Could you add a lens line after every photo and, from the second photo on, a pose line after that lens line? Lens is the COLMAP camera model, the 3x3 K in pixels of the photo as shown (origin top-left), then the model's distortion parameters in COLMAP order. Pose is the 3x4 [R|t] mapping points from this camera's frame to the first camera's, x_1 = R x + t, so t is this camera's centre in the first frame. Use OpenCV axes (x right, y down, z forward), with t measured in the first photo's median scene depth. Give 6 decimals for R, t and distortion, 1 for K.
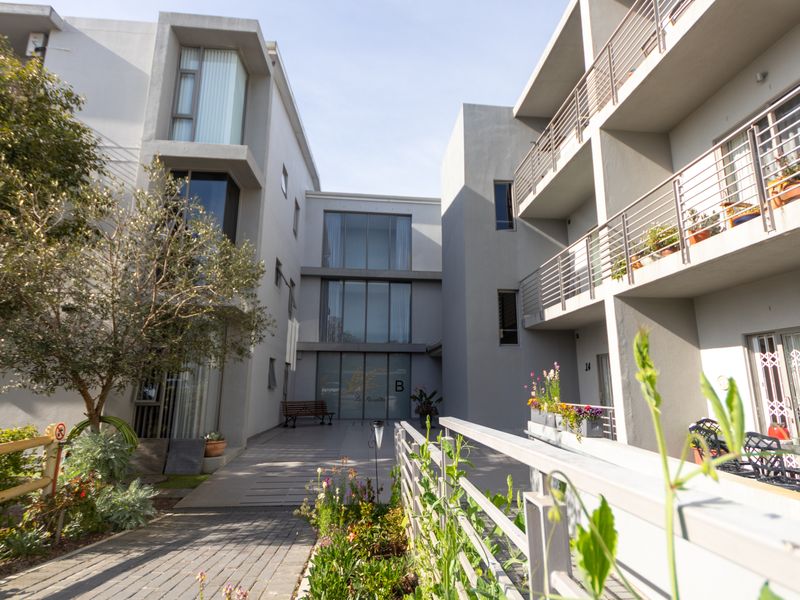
lens RADIAL K [[418.1, 0, 400.0], [0, 418.1, 300.0], [0, 0, 1]] dist [-0.000513, 0.000716]
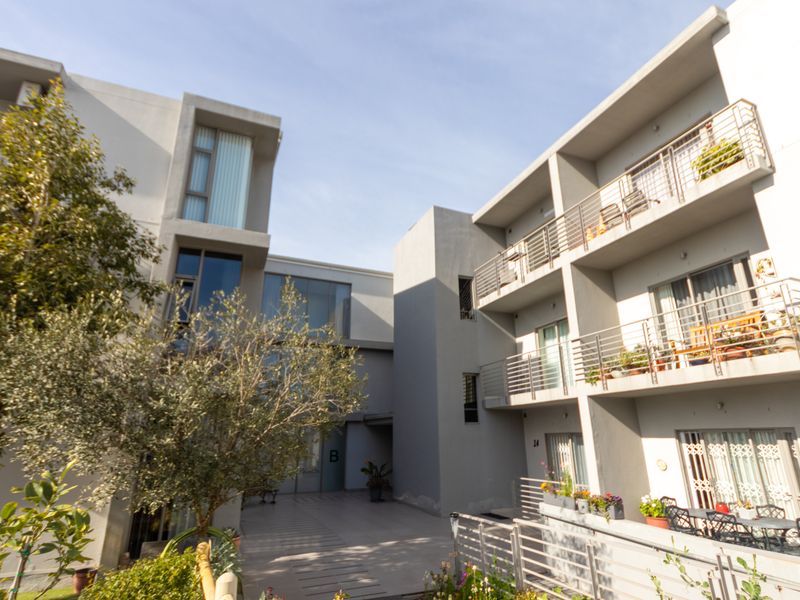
lens RADIAL K [[432.2, 0, 400.0], [0, 432.2, 300.0], [0, 0, 1]] dist [0.001850, 0.001424]
pose [[0.954478, 0.077997, 0.287904, -0.339429], [-0.045593, 0.992014, -0.117597, -0.090874], [-0.294777, 0.099118, 0.950412, -0.100254]]
